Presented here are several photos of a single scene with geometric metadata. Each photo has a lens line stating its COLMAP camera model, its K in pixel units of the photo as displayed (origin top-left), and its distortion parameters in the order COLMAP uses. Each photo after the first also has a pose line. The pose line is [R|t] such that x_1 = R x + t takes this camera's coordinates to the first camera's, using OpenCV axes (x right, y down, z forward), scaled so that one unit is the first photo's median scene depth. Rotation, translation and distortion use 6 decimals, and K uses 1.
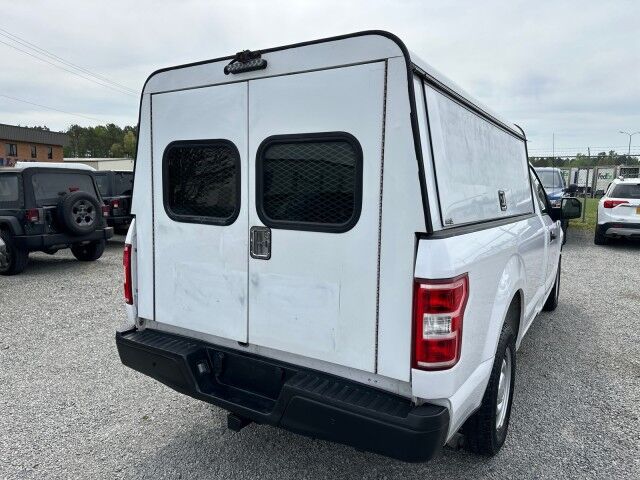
lens RADIAL K [[450.3, 0, 316.4], [0, 450.3, 241.0], [0, 0, 1]] dist [0.089570, -0.115777]
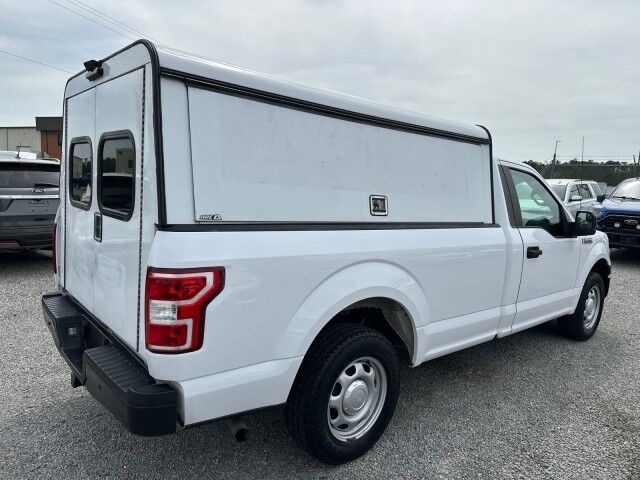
lens RADIAL K [[450.3, 0, 316.4], [0, 450.3, 241.0], [0, 0, 1]] dist [0.089570, -0.115777]
pose [[0.953165, 0.079408, -0.291840, 0.830727], [-0.079327, 0.996775, 0.012129, -0.021719], [0.291862, 0.011590, 0.956390, 0.066890]]
